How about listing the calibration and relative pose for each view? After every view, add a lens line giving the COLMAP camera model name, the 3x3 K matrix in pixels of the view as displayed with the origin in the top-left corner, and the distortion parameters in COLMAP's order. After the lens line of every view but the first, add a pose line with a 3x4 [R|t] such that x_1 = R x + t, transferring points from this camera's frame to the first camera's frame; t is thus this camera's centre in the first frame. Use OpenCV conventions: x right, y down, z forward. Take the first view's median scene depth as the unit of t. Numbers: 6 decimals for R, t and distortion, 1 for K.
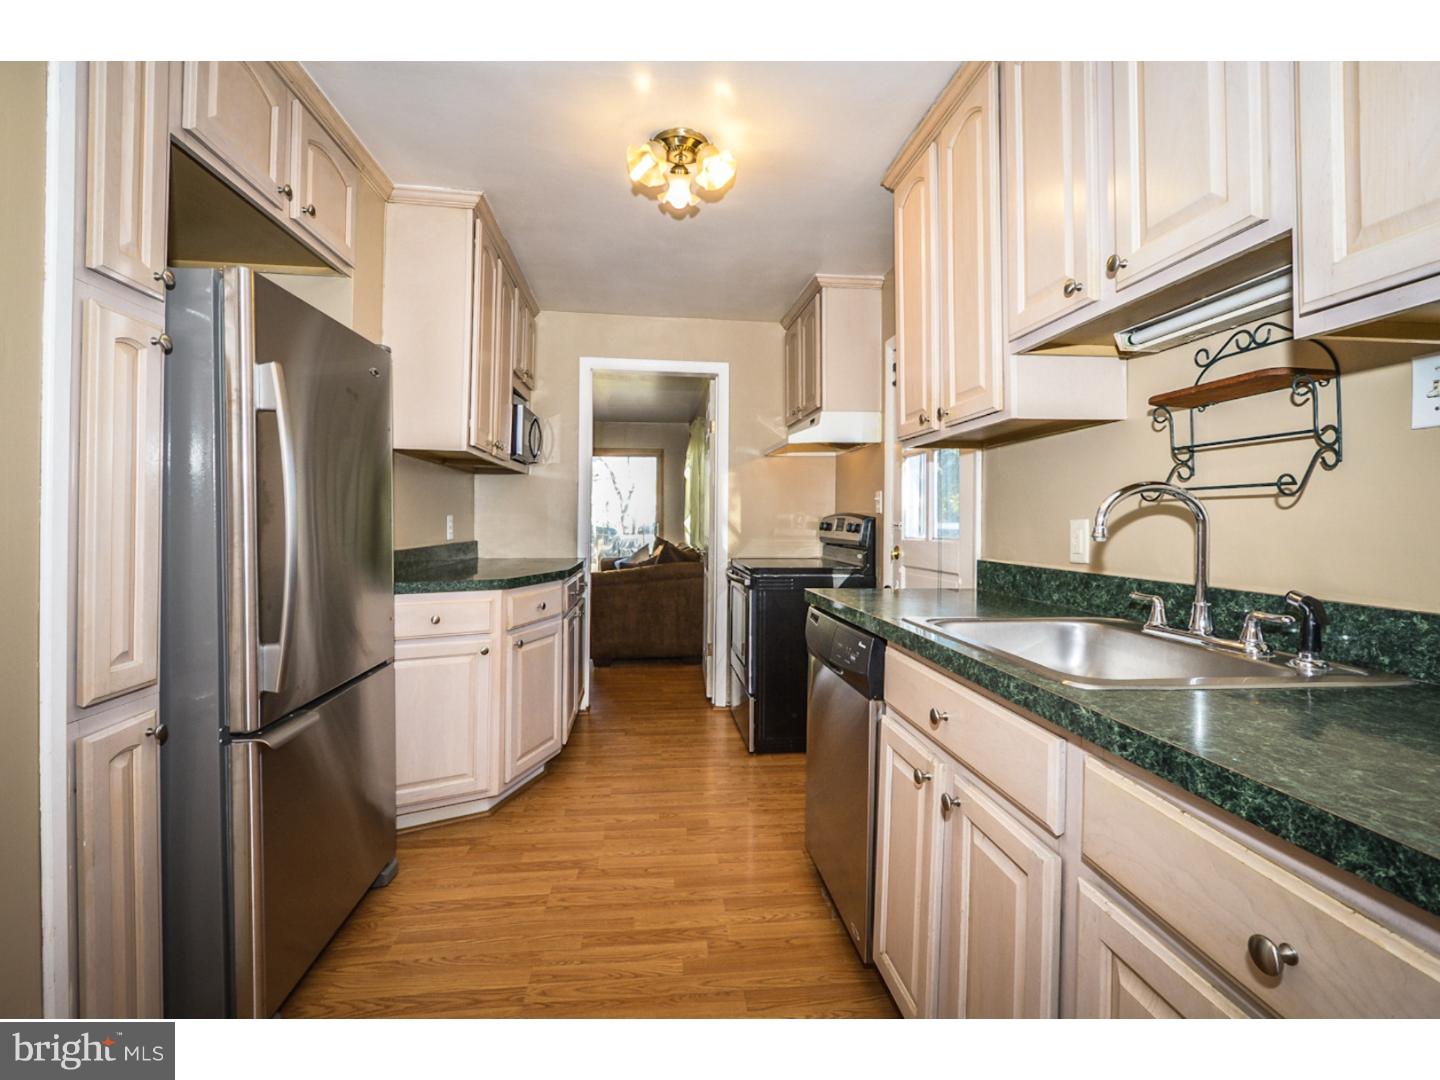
lens RADIAL K [[658.4, 0, 721.8], [0, 658.4, 511.4], [0, 0, 1]] dist [0.000484, -0.002749]
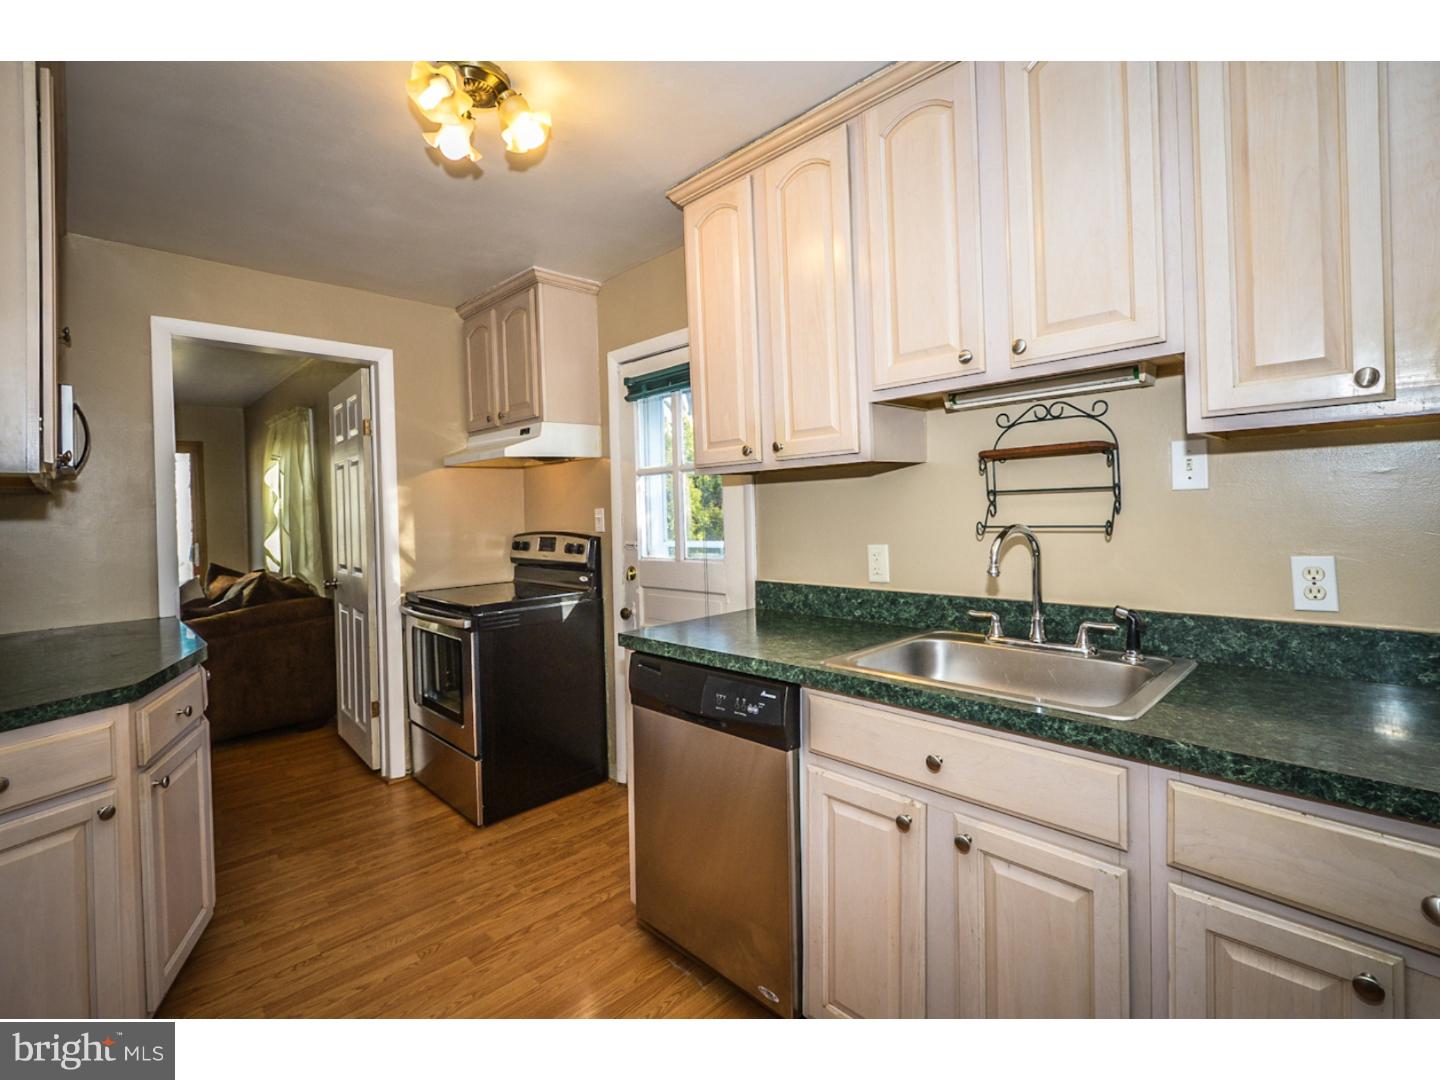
lens RADIAL K [[658.4, 0, 726.9], [0, 658.4, 509.6], [0, 0, 1]] dist [0.000484, -0.002749]
pose [[0.785185, -0.032105, 0.618428, -0.348999], [0.026027, 0.999484, 0.018842, -0.071877], [-0.618714, 0.001301, 0.785615, 0.239389]]
